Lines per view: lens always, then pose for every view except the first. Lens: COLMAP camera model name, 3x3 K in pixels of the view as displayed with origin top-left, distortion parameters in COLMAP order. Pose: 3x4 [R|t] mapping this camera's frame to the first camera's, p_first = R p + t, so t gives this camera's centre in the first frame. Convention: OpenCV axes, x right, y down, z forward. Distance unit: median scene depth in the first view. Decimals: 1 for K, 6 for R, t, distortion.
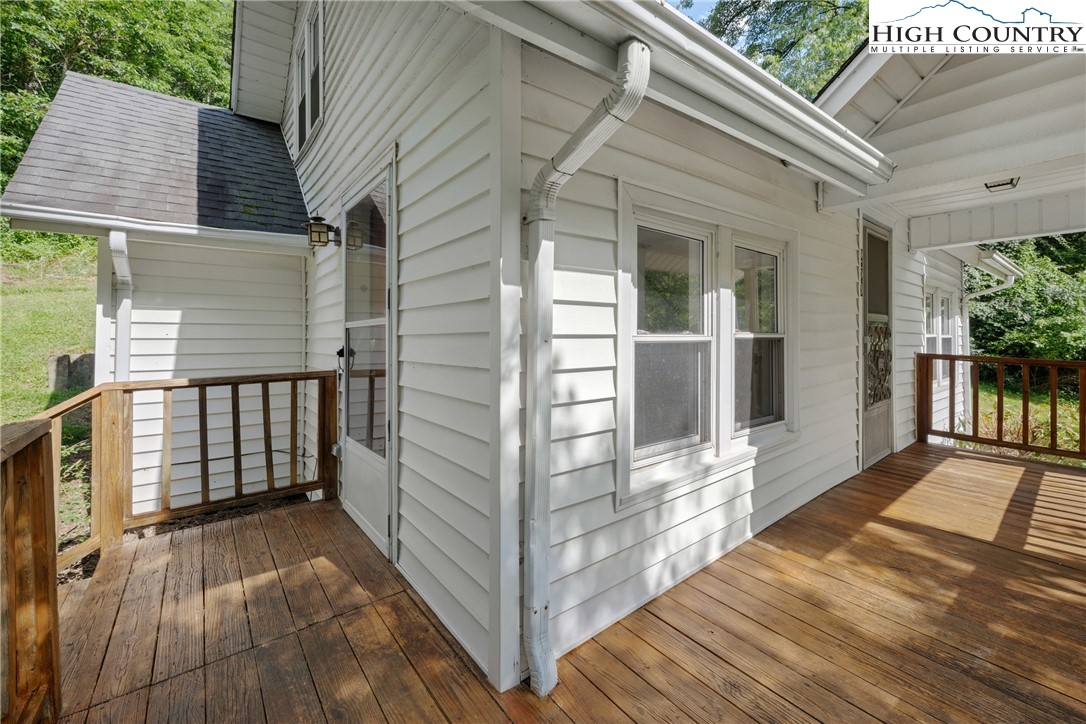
lens RADIAL K [[432.9, 0, 535.8], [0, 432.9, 330.5], [0, 0, 1]] dist [0.001358, -0.000292]
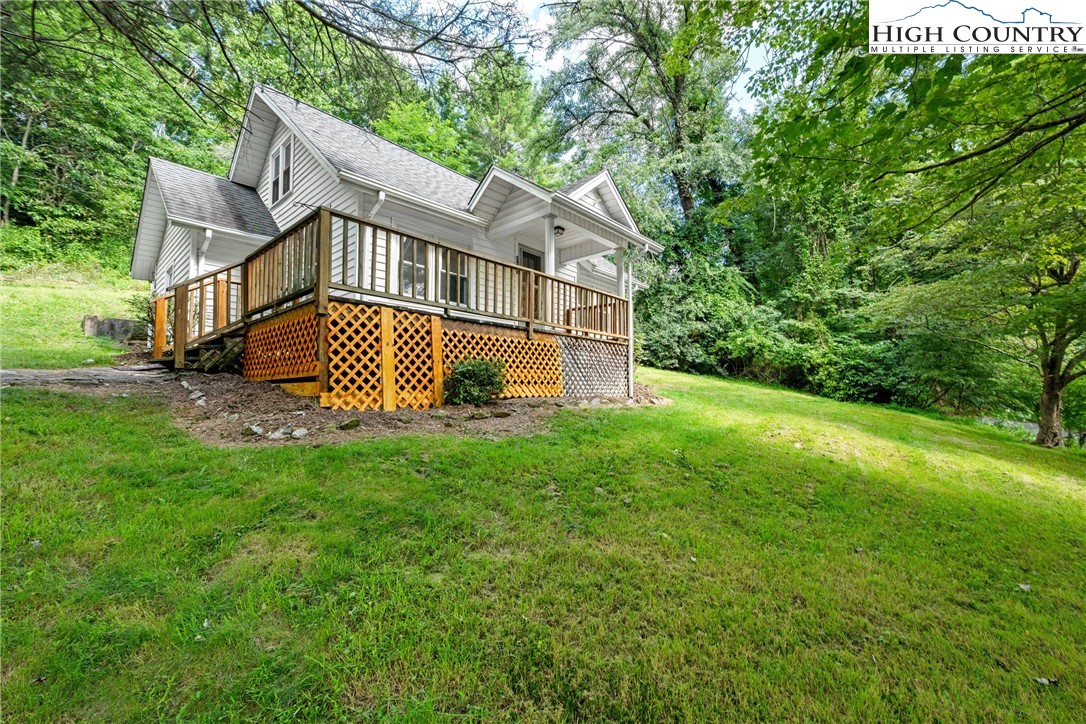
lens RADIAL K [[432.9, 0, 542.5], [0, 432.9, 362.5], [0, 0, 1]] dist [0.001358, -0.000292]
pose [[0.980031, 0.001389, 0.198841, 0.115437], [0.013407, 0.997238, -0.073049, 0.204374], [-0.198393, 0.074257, 0.977306, -0.486480]]
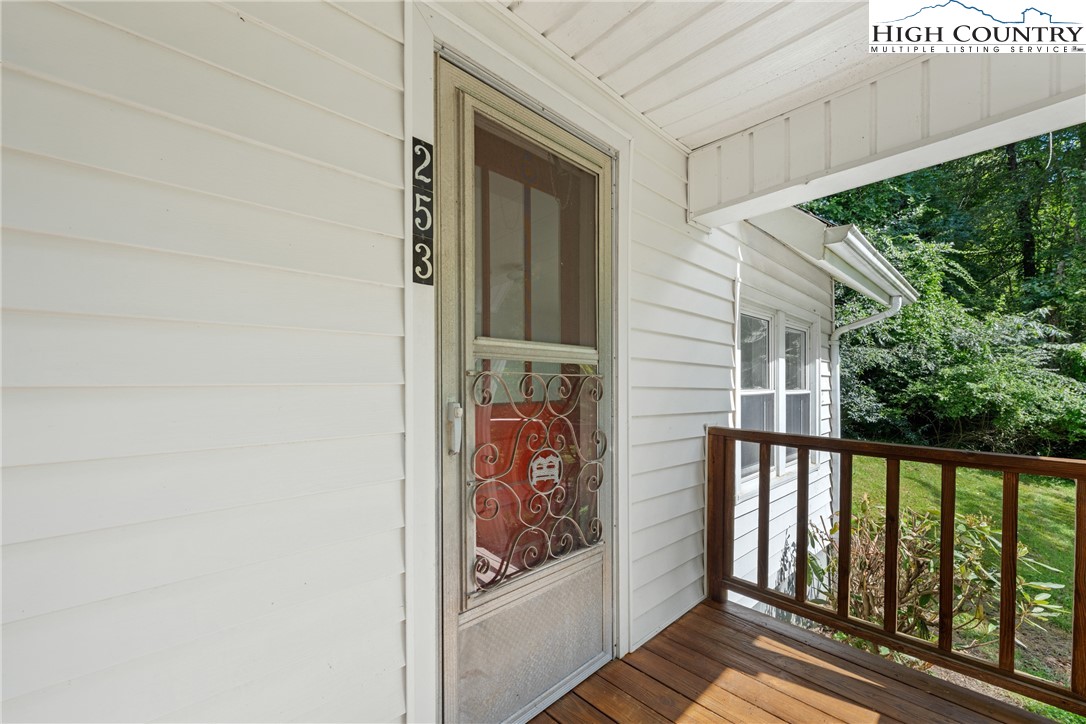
lens RADIAL K [[432.9, 0, 523.3], [0, 432.9, 394.5], [0, 0, 1]] dist [0.001358, -0.000292]
pose [[0.996449, -0.009454, 0.083667, 0.246371], [0.007447, 0.999678, 0.024266, -0.000401], [-0.083870, -0.023557, 0.996198, 0.203009]]
